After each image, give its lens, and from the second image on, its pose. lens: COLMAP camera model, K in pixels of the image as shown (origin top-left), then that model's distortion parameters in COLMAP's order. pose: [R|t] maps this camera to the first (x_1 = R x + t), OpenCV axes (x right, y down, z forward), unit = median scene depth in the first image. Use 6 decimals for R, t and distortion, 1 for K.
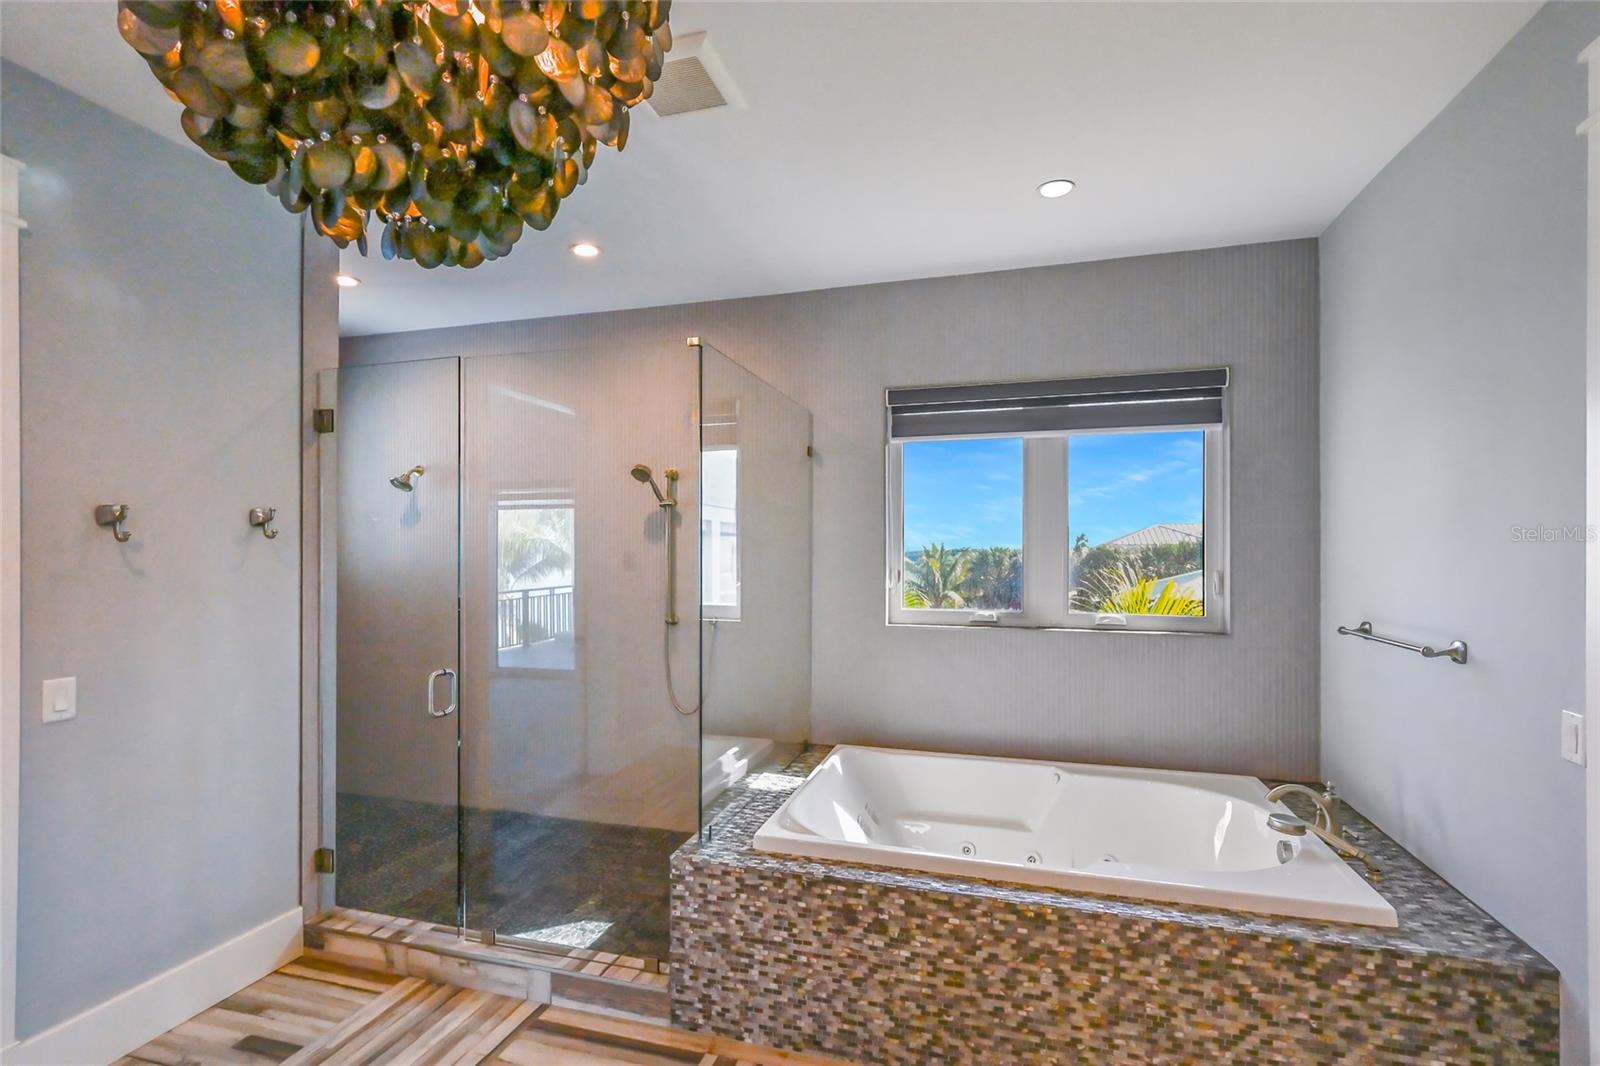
lens RADIAL K [[751.9, 0, 813.6], [0, 751.9, 542.4], [0, 0, 1]] dist [0.002982, 0.000698]
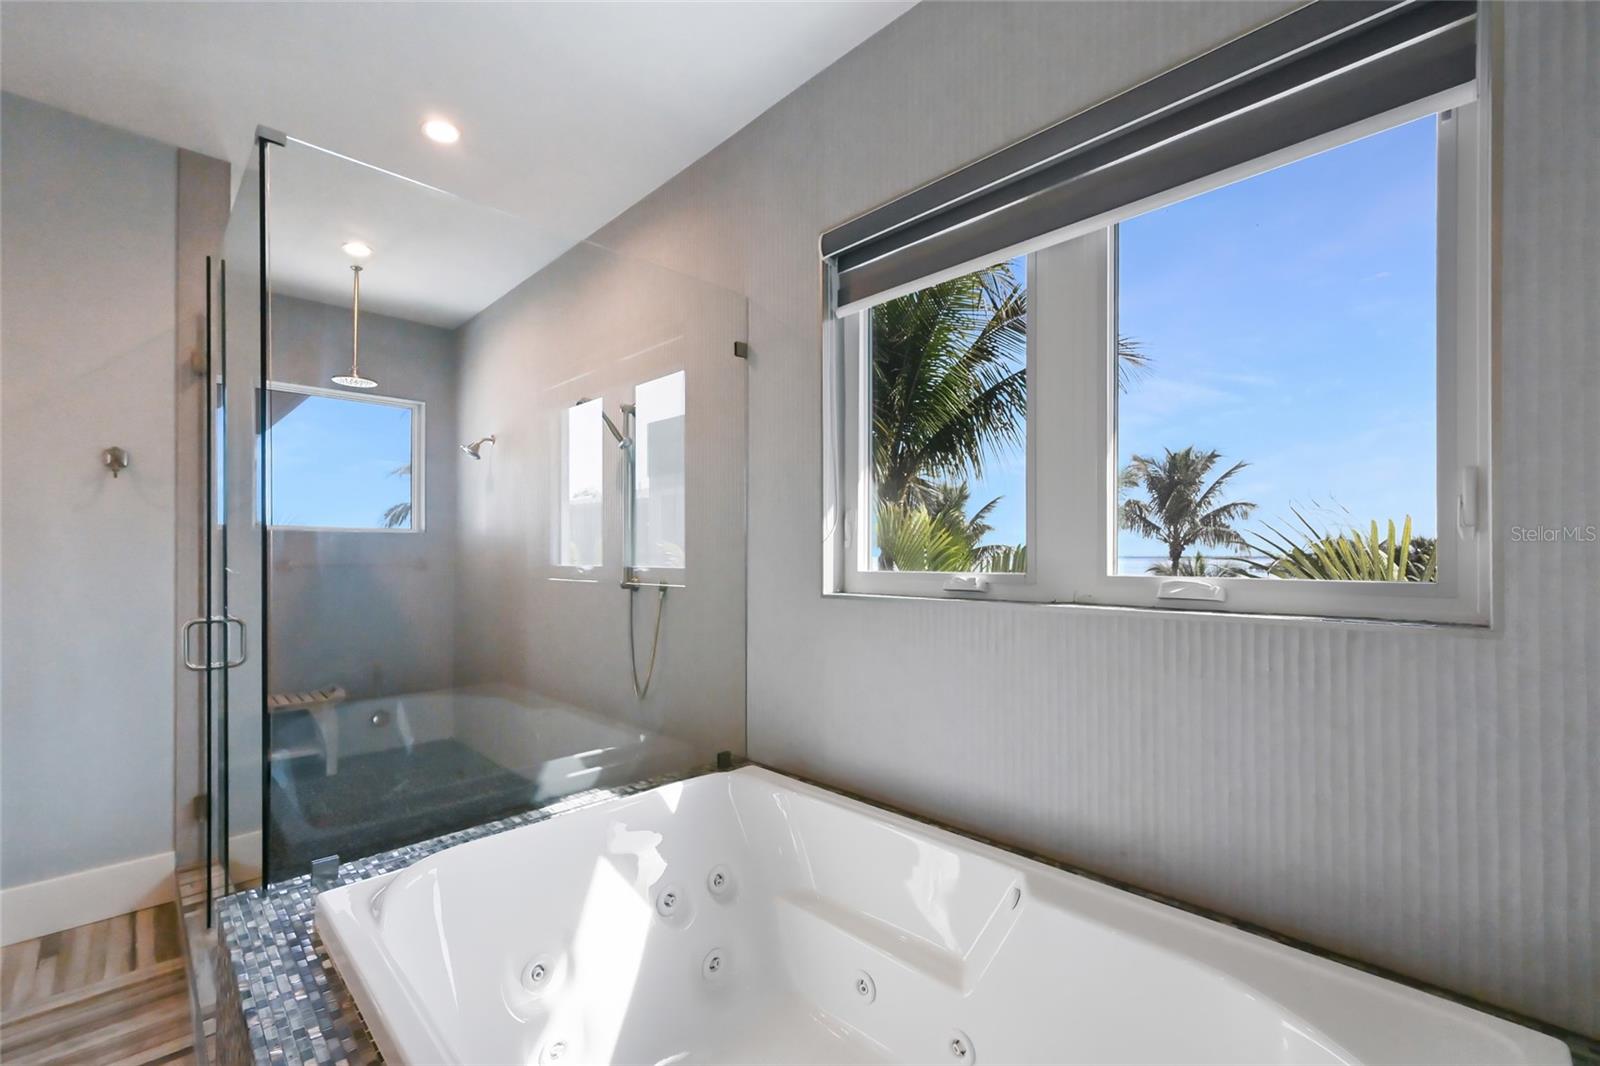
lens RADIAL K [[699.6, 0, 790.8], [0, 699.6, 538.6], [0, 0, 1]] dist [0.004843, 0.000467]
pose [[0.868165, -0.014587, -0.496061, 0.621465], [0.009394, 0.999872, -0.012962, 0.116924], [0.496186, 0.006593, 0.868191, 0.760782]]
